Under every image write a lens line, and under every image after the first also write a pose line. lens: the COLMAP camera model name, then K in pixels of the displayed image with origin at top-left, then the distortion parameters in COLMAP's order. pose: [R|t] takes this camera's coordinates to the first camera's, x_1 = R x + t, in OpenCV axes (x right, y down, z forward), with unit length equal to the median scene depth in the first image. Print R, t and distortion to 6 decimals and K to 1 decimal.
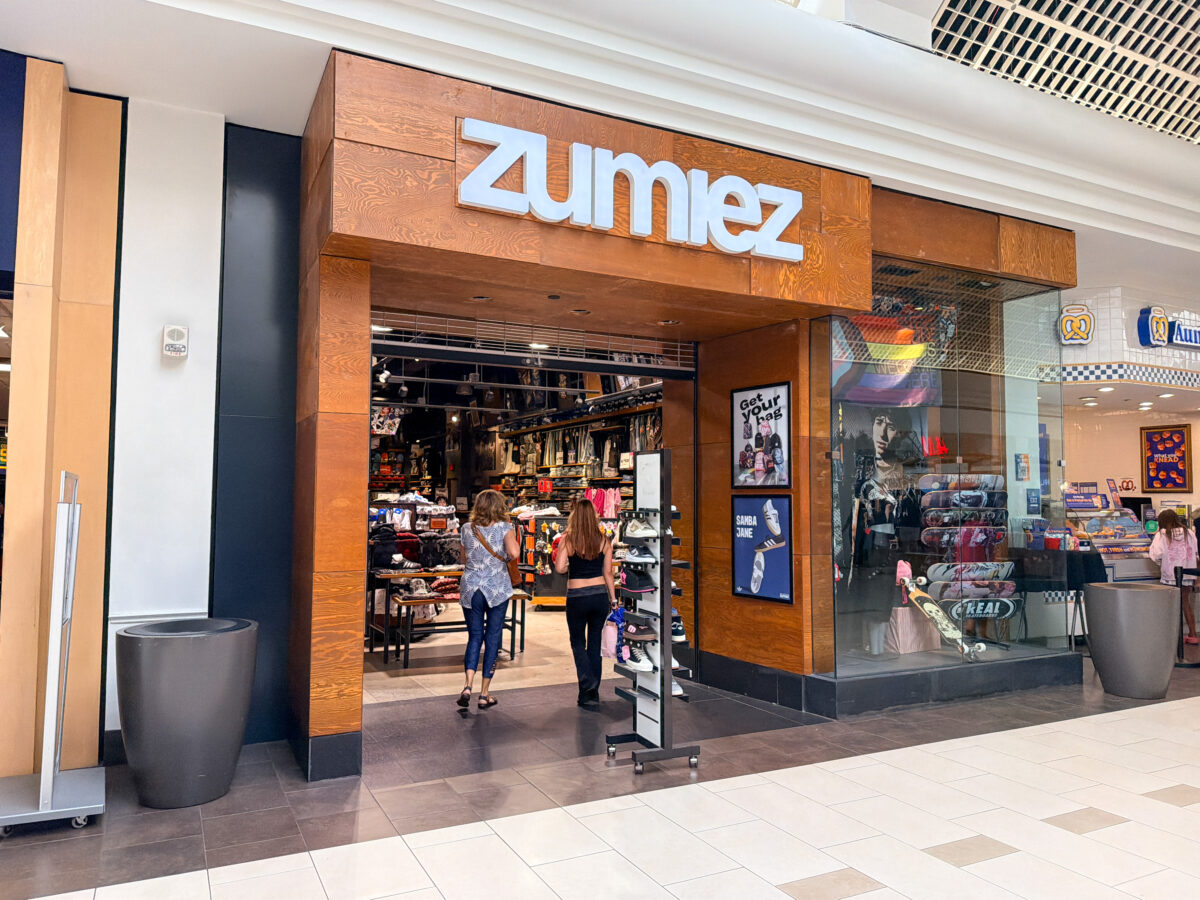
lens RADIAL K [[847.6, 0, 598.1], [0, 847.6, 451.4], [0, 0, 1]] dist [0.003139, -0.004249]
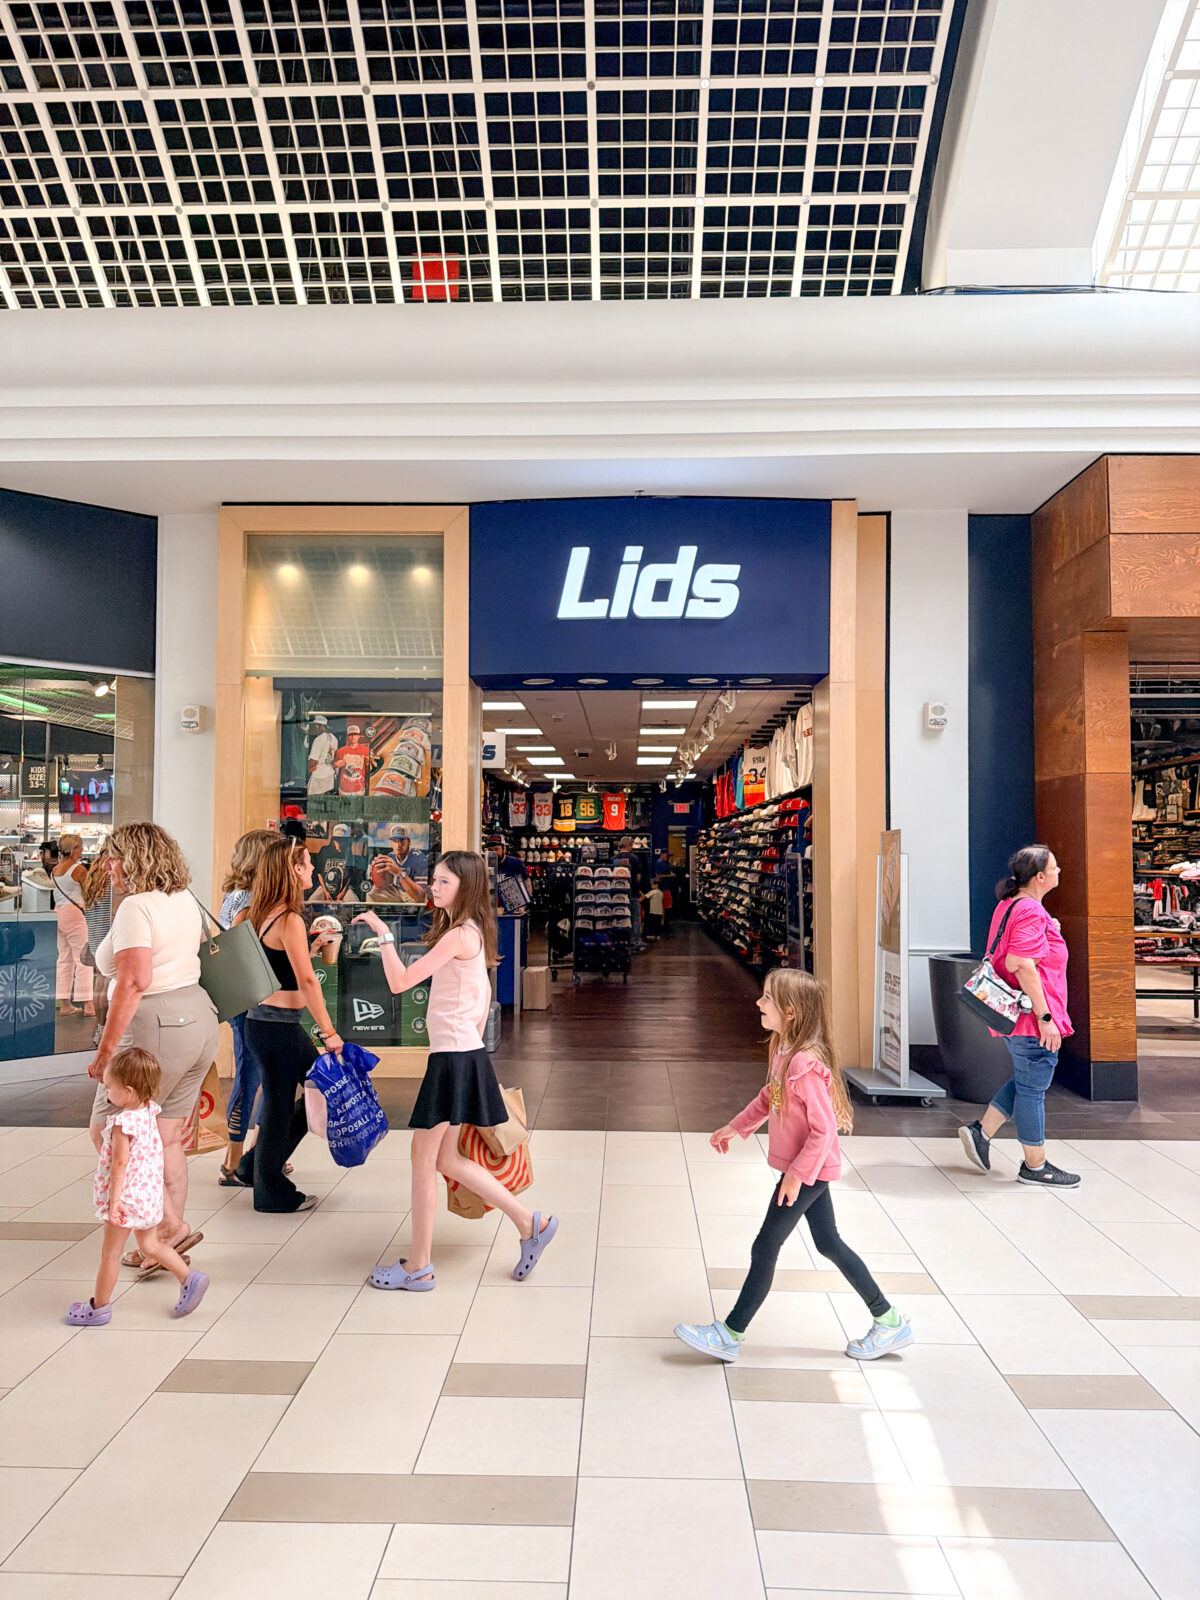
lens RADIAL K [[1130.2, 0, 596.3], [0, 1130.2, 803.1], [0, 0, 1]] dist [0.003139, -0.004249]
pose [[0.872638, -0.026233, -0.487662, -0.169674], [0.030704, 0.999528, 0.001175, -0.029109], [0.487401, -0.015998, 0.873032, -0.622620]]
